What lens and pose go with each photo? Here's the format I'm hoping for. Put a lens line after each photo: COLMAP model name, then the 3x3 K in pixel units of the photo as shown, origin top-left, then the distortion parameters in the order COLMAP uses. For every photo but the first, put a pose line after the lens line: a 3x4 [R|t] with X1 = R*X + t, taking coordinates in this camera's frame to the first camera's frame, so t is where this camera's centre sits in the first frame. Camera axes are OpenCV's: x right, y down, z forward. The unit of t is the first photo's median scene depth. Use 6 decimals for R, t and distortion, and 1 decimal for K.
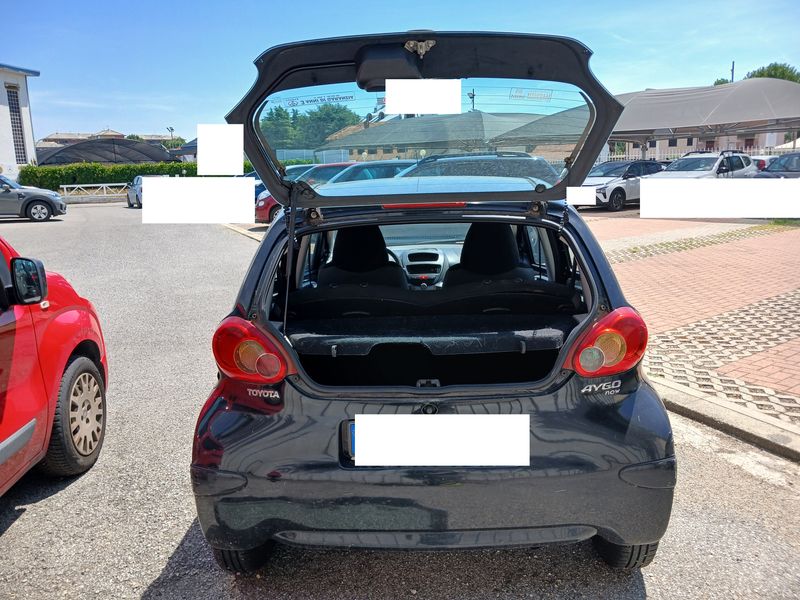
lens RADIAL K [[637.6, 0, 408.0], [0, 637.6, 292.4], [0, 0, 1]] dist [0.026867, -0.035049]
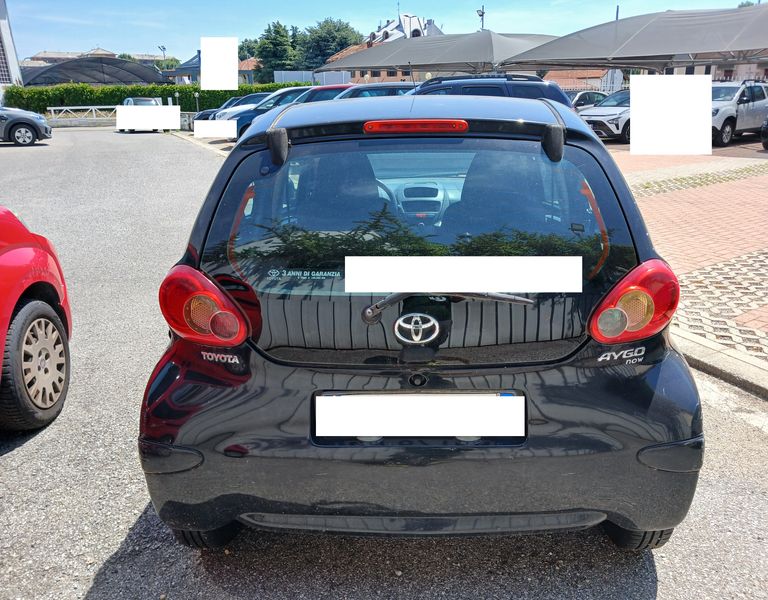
lens RADIAL K [[642.4, 0, 417.1], [0, 642.4, 308.7], [0, 0, 1]] dist [0.016170, -0.028938]
pose [[0.999890, 0.011796, 0.009036, 0.015819], [-0.012864, 0.991562, 0.128995, -0.012014], [-0.007438, -0.129097, 0.991604, 0.110675]]
